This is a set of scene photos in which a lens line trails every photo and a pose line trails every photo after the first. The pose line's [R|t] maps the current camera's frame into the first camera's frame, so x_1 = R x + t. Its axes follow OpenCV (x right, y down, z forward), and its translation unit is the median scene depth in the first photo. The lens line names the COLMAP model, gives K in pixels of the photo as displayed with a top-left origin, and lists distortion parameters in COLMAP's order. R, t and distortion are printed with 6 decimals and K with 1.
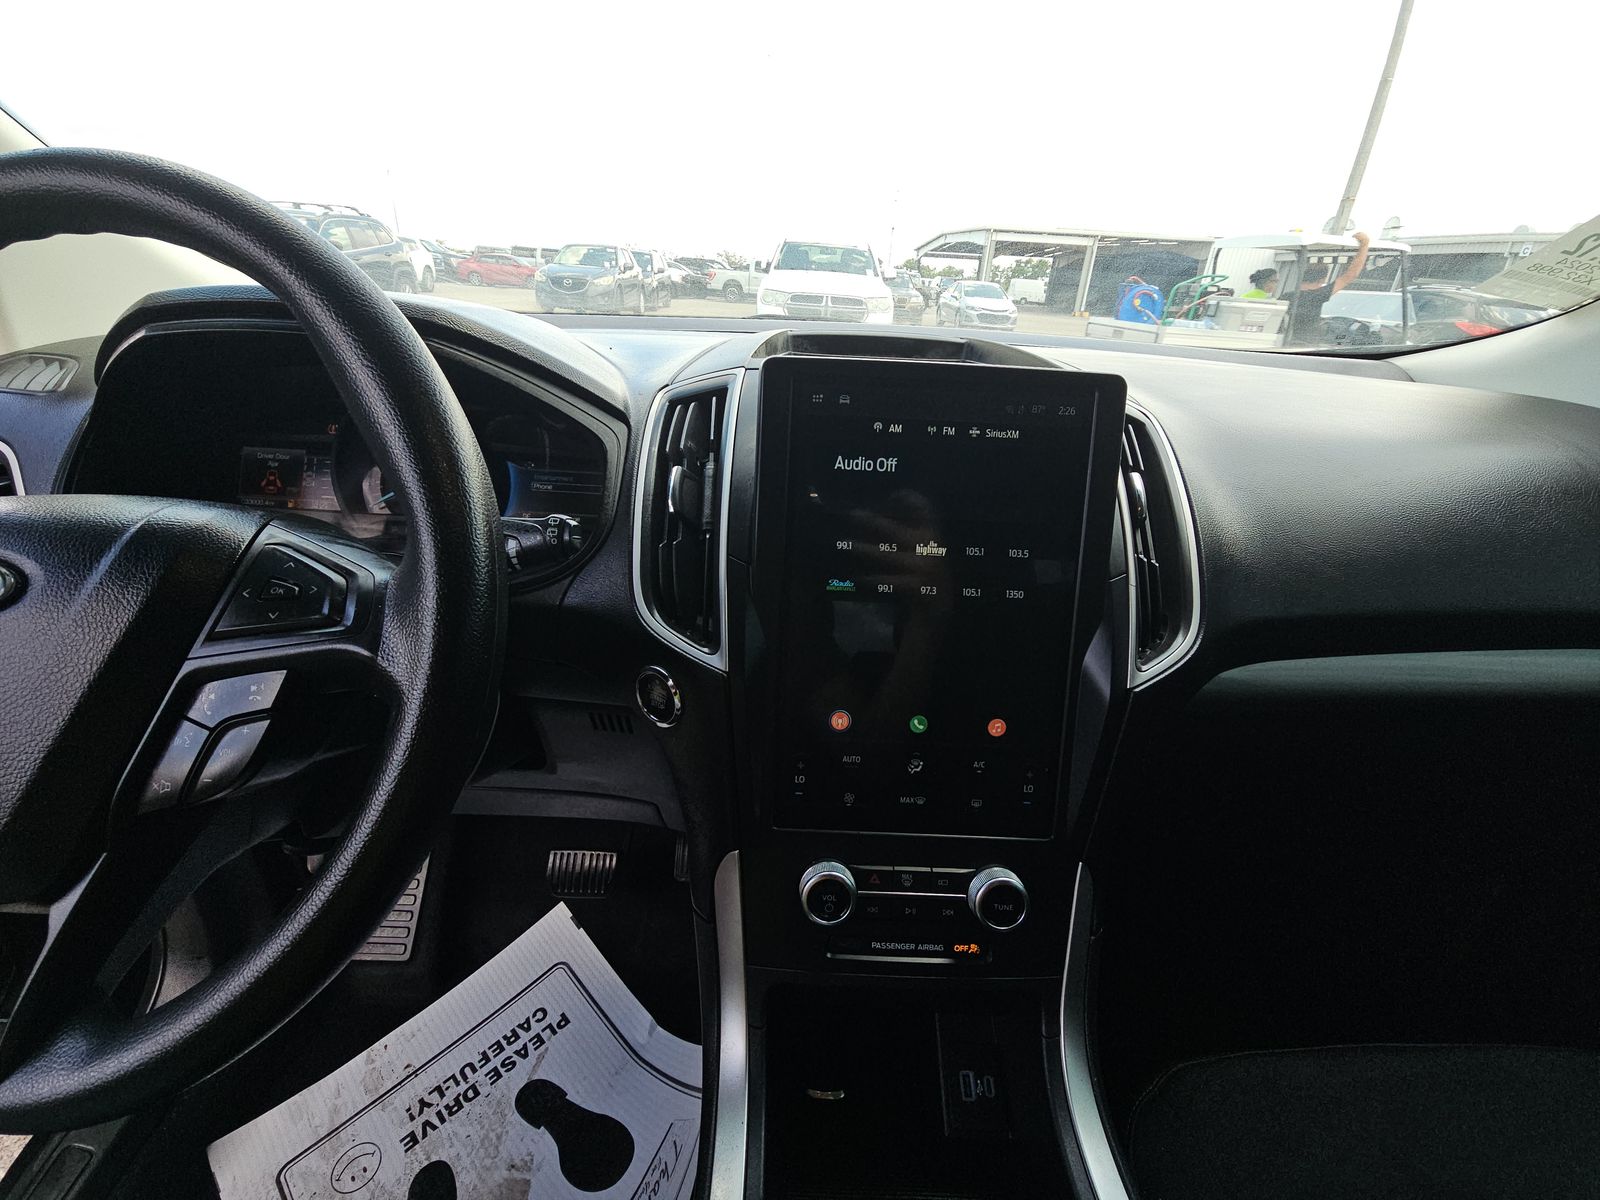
lens RADIAL K [[661.8, 0, 796.8], [0, 661.8, 616.1], [0, 0, 1]] dist [0.005578, -0.006089]
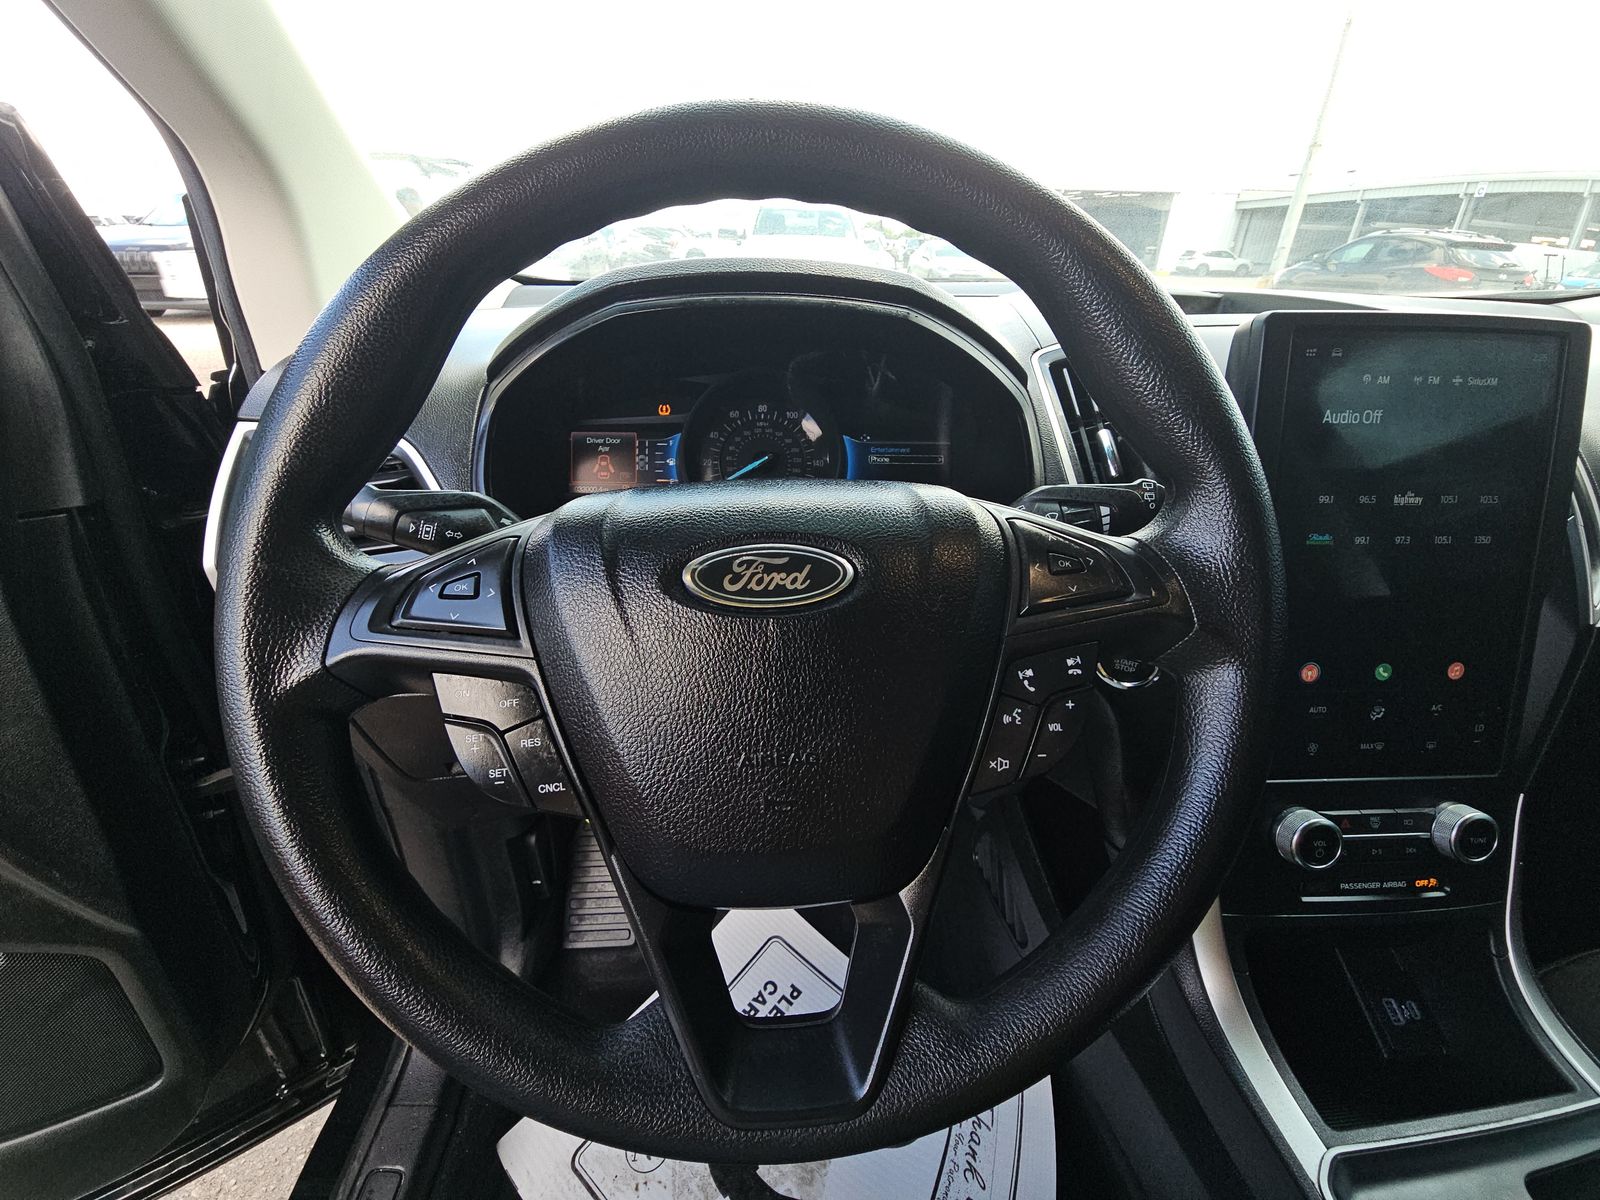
lens RADIAL K [[661.8, 0, 796.8], [0, 661.8, 616.1], [0, 0, 1]] dist [0.005578, -0.006089]
pose [[0.997898, -0.054647, 0.034830, -0.550573], [0.053203, 0.997737, 0.041122, -0.009739], [-0.036999, -0.039183, 0.998547, 0.010173]]
